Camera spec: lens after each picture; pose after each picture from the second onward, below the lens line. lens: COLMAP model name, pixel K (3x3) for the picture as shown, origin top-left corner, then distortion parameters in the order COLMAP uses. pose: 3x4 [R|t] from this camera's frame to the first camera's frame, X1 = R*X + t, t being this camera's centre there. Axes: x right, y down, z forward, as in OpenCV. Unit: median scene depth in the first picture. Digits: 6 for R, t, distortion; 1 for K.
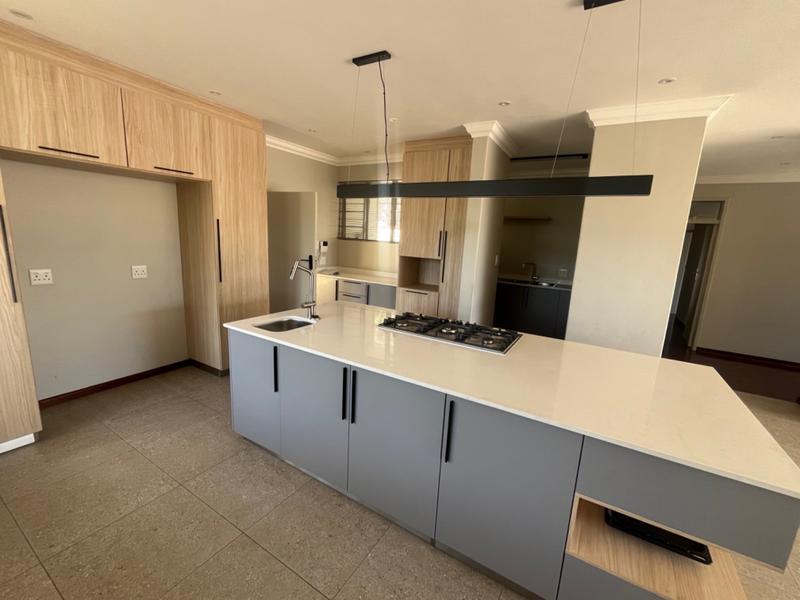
lens RADIAL K [[341.6, 0, 401.1], [0, 341.6, 298.9], [0, 0, 1]] dist [-0.002818, -0.000948]
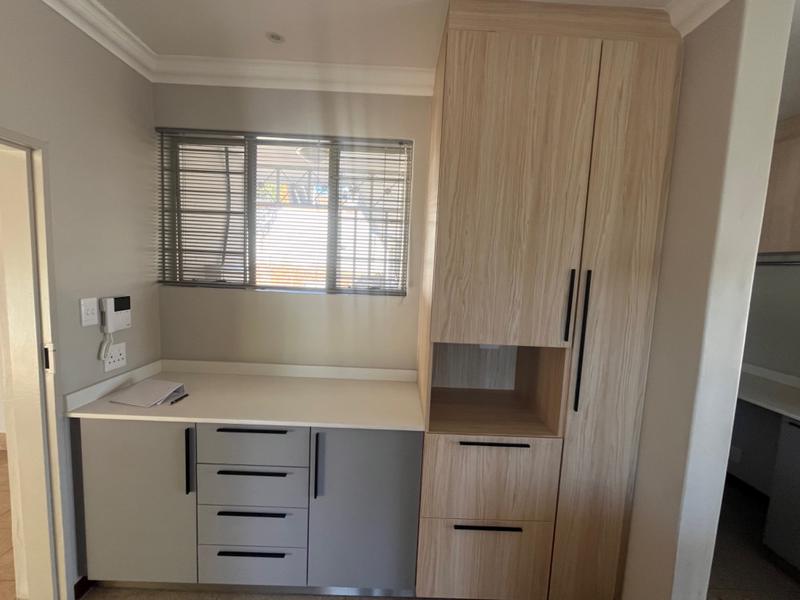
lens RADIAL K [[341.6, 0, 397.2], [0, 341.6, 300.5], [0, 0, 1]] dist [-0.002818, -0.000948]
pose [[0.857193, -0.067710, 0.510525, -0.163672], [0.095965, 0.994957, -0.029169, -0.130431], [-0.505975, 0.073996, 0.859368, 0.590434]]
